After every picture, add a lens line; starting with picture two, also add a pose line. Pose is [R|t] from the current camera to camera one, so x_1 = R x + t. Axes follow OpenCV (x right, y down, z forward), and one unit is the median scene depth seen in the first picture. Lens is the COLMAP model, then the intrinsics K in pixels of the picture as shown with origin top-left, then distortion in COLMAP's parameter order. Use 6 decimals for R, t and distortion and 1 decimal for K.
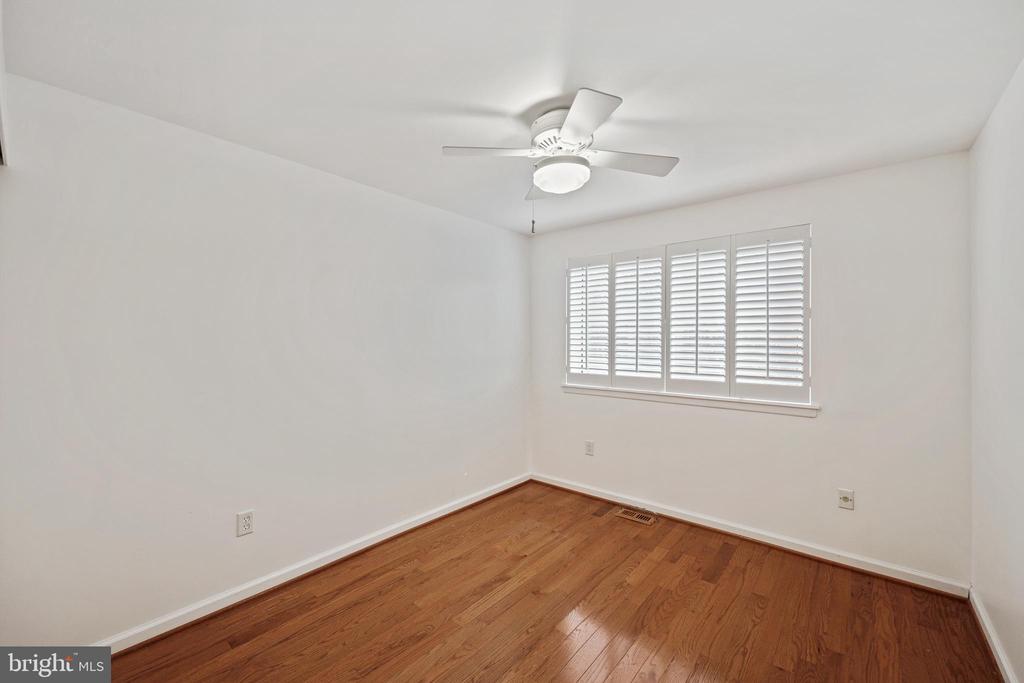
lens RADIAL K [[415.2, 0, 503.7], [0, 415.2, 337.4], [0, 0, 1]] dist [0.002726, 0.000206]
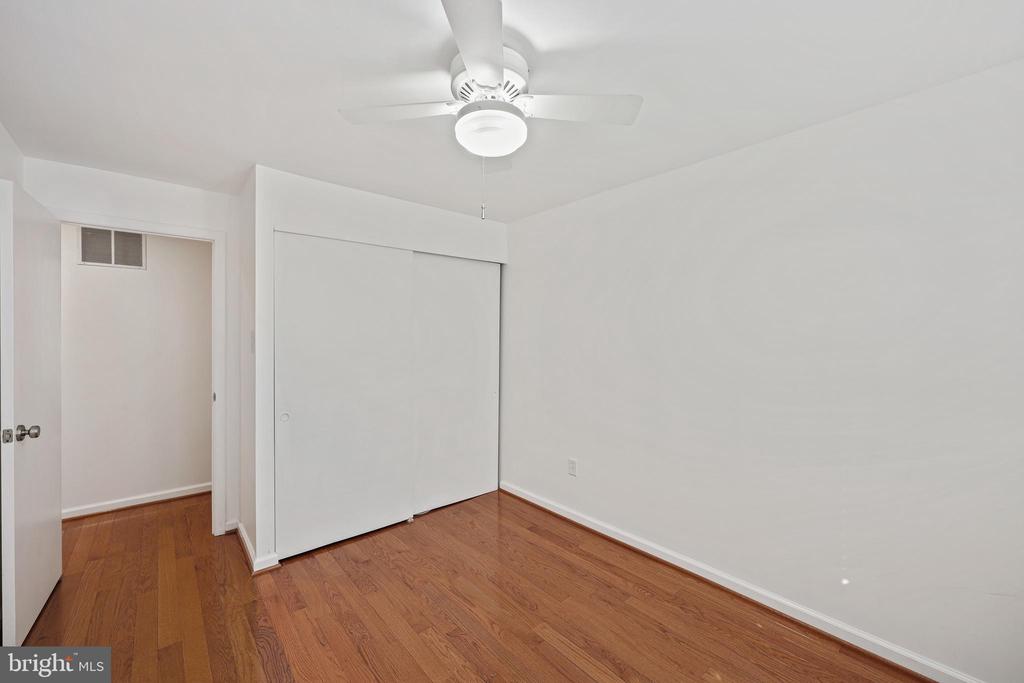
lens RADIAL K [[415.2, 0, 506.8], [0, 415.2, 342.2], [0, 0, 1]] dist [0.002726, 0.000206]
pose [[-0.173407, -0.006845, -0.984827, 0.714759], [-0.001212, 0.999977, -0.006737, 0.039461], [0.984850, 0.000026, -0.173411, 0.931250]]
